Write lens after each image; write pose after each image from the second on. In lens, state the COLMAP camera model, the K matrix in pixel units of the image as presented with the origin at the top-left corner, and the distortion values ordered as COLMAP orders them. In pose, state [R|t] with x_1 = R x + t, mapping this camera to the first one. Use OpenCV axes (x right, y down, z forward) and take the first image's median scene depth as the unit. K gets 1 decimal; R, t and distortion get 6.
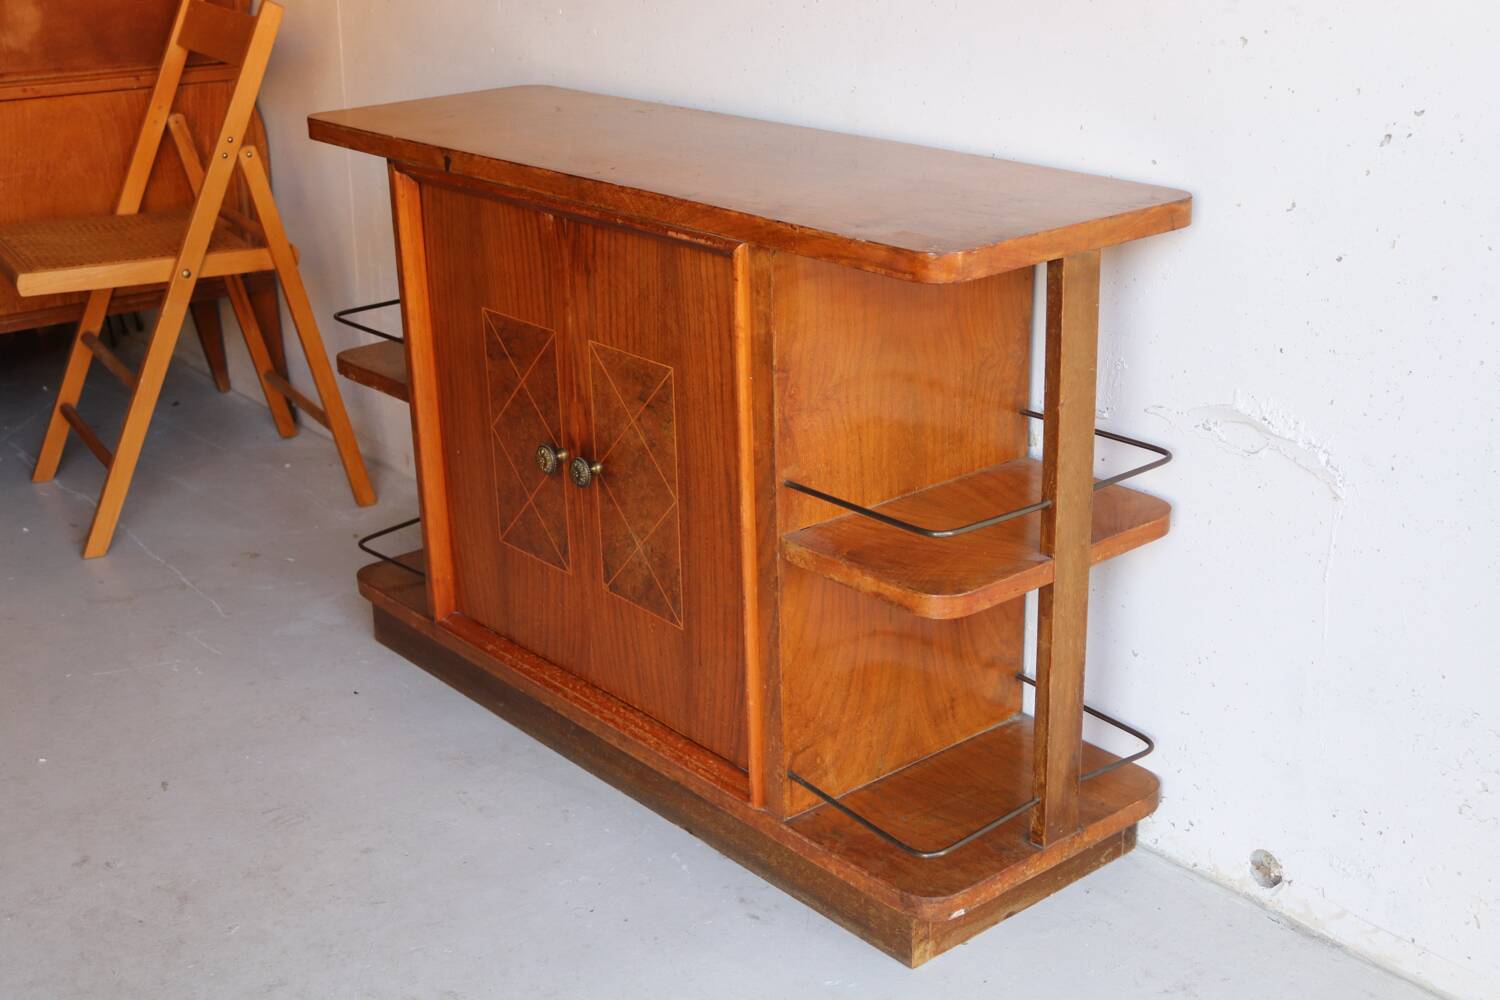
lens RADIAL K [[1876.2, 0, 750.0], [0, 1876.2, 500.0], [0, 0, 1]] dist [-0.082639, 0.135432]
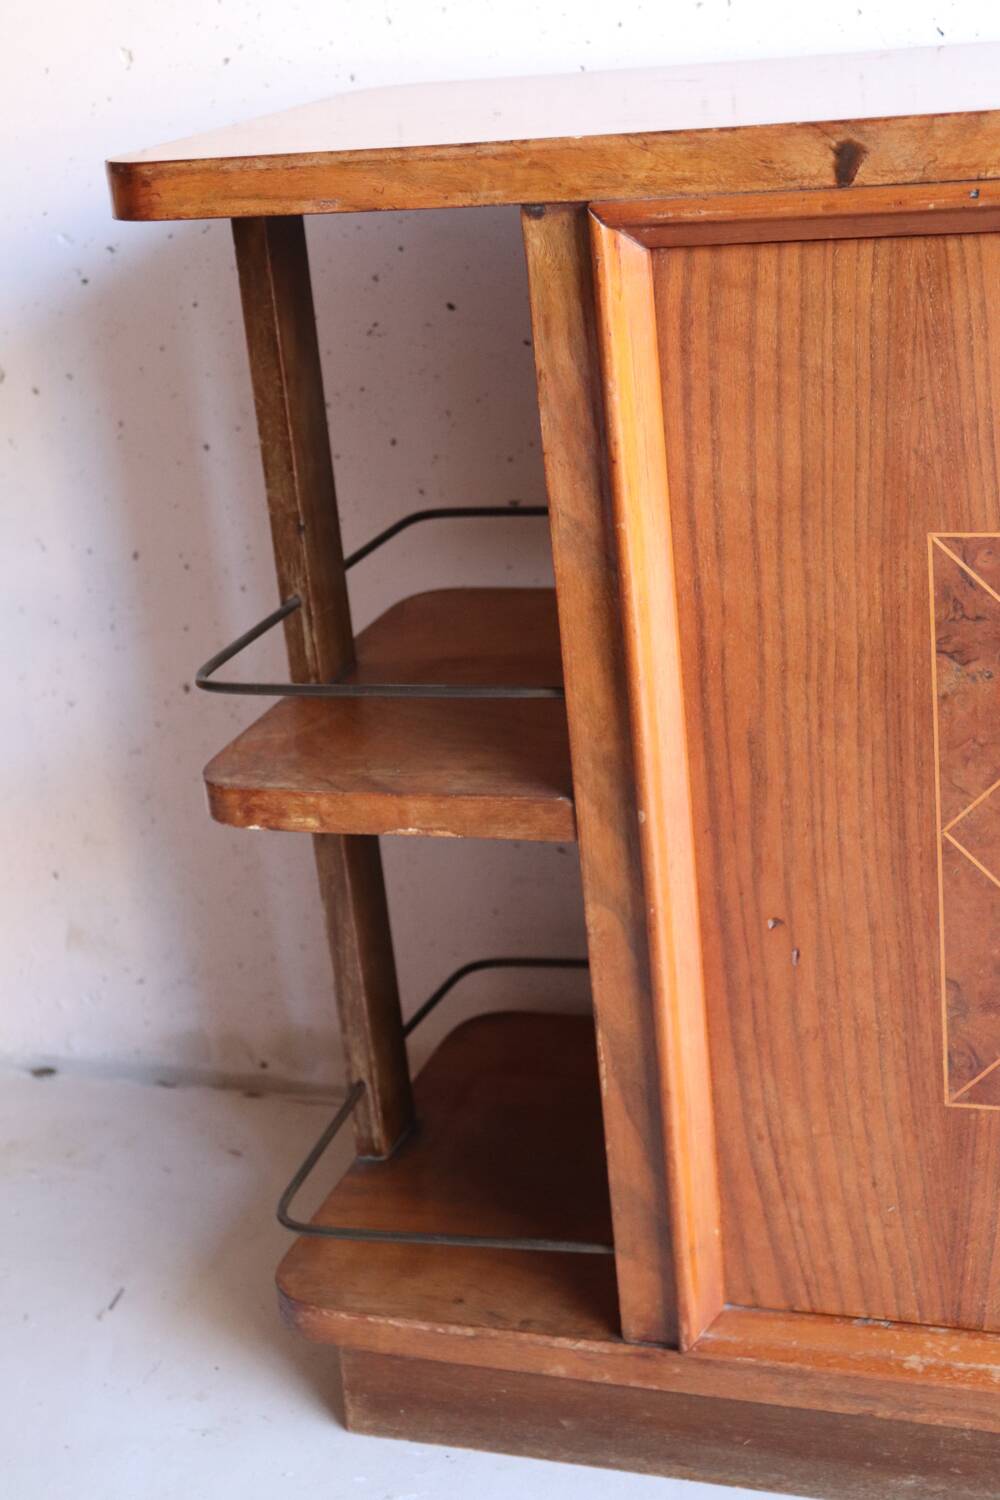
lens RADIAL K [[2278.8, 0, 497.4], [0, 2278.8, 760.0], [0, 0, 1]] dist [-0.020681, 0.067149]
pose [[0.854412, -0.232269, 0.464791, -0.484539], [0.246132, 0.968720, 0.031639, -0.102058], [-0.457601, 0.087367, 0.884855, 0.678306]]
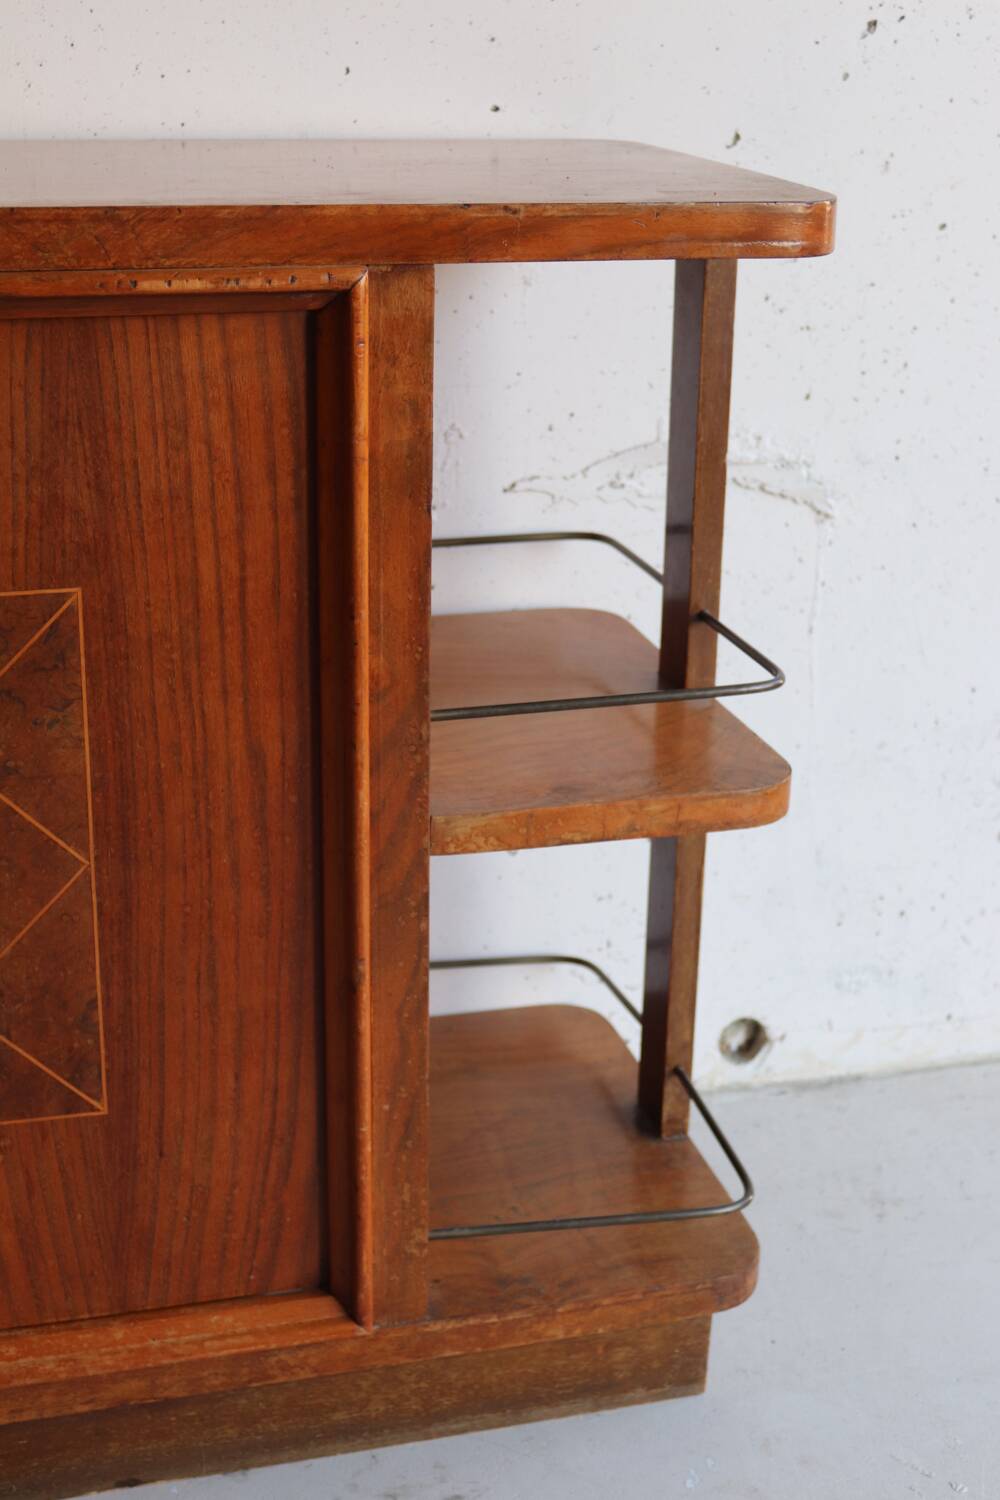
lens RADIAL K [[2085.3, 0, 500.0], [0, 2085.3, 750.0], [0, 0, 1]] dist [-0.065620, 0.075307]
pose [[0.415178, -0.293049, 0.861249, -0.440724], [0.288436, 0.940258, 0.180888, -0.091694], [-0.862805, 0.173315, 0.474900, 0.629559]]
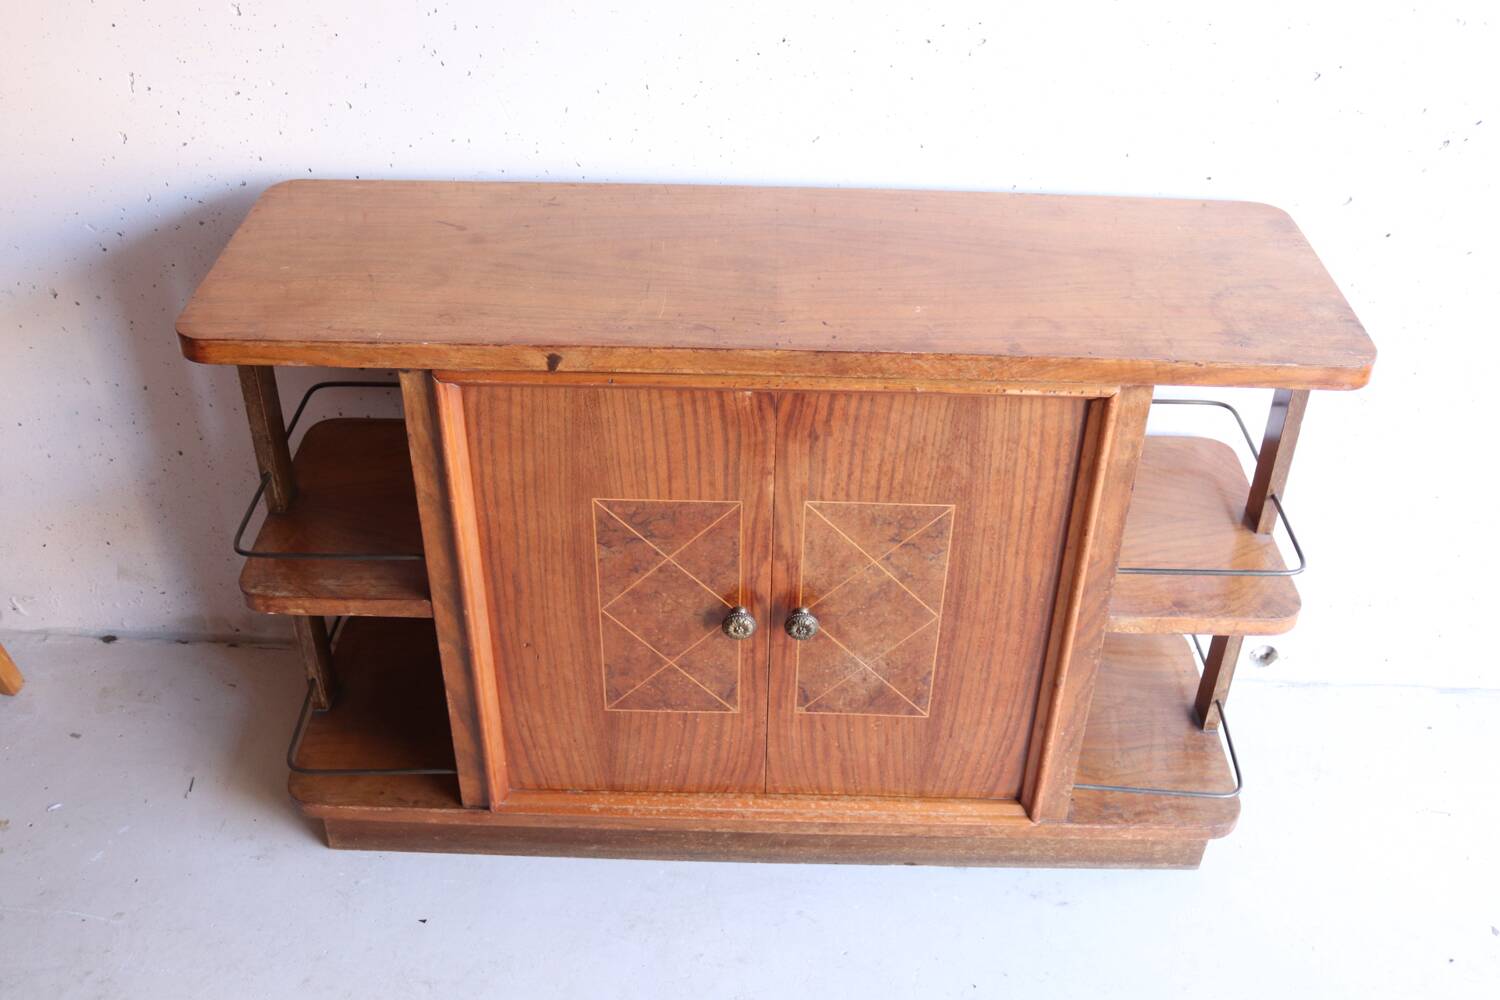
lens RADIAL K [[1492.8, 0, 750.0], [0, 1492.8, 500.0], [0, 0, 1]] dist [-0.140082, 0.181732]
pose [[0.655115, -0.413802, 0.632133, -0.571222], [0.232812, 0.906527, 0.352148, -0.352783], [-0.718765, -0.083530, 0.690218, 0.512409]]
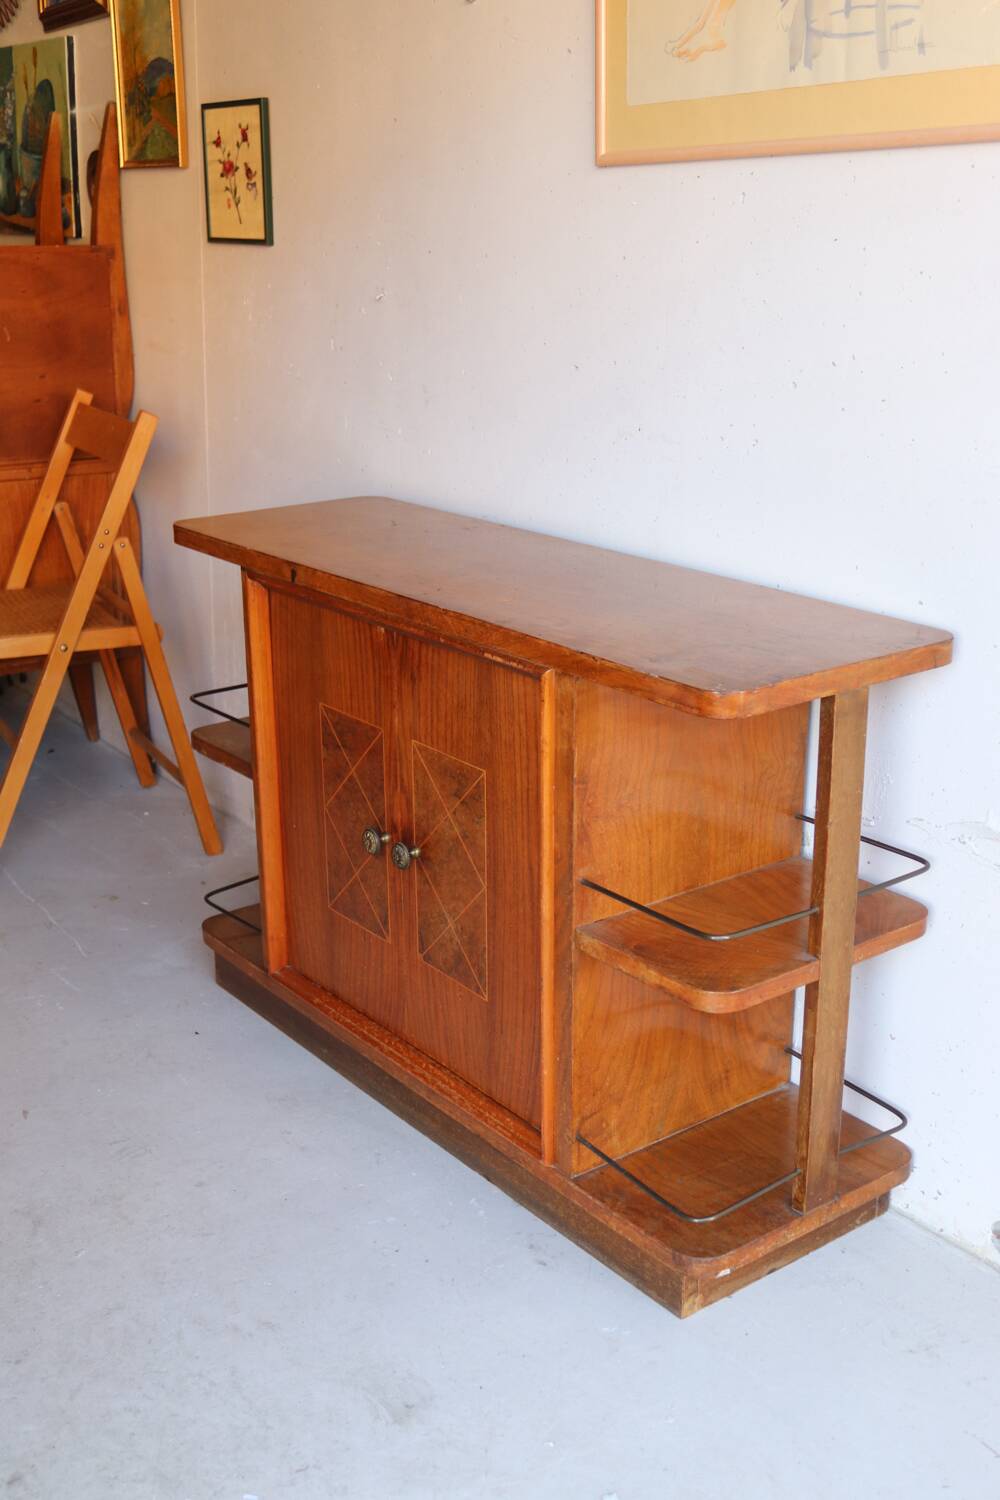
lens RADIAL K [[1684.3, 0, 500.0], [0, 1684.3, 750.0], [0, 0, 1]] dist [-0.093316, 0.044637]
pose [[0.998738, 0.031935, -0.038772, 0.005988], [-0.033407, 0.998722, -0.037932, -0.042624], [0.037511, 0.039179, 0.998528, -0.007390]]
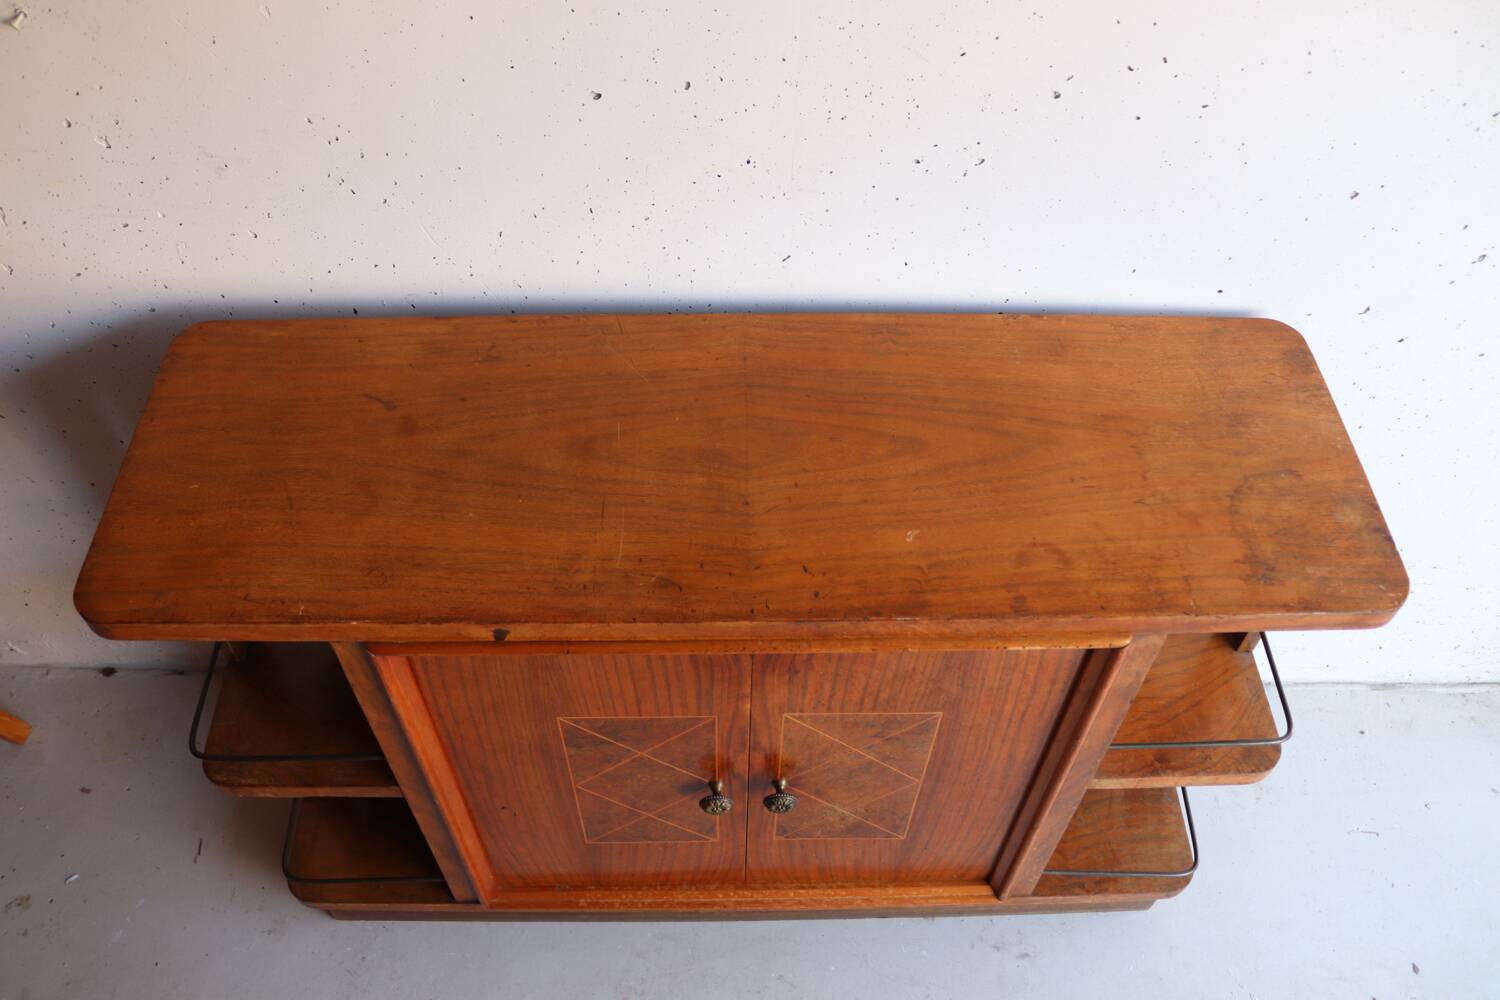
lens RADIAL K [[1229.9, 0, 750.0], [0, 1229.9, 500.0], [0, 0, 1]] dist [-0.167971, 0.151831]
pose [[0.625826, -0.583103, 0.518009, -0.333029], [0.241773, 0.776462, 0.581939, -0.497902], [-0.741544, -0.238952, 0.626908, 0.681494]]
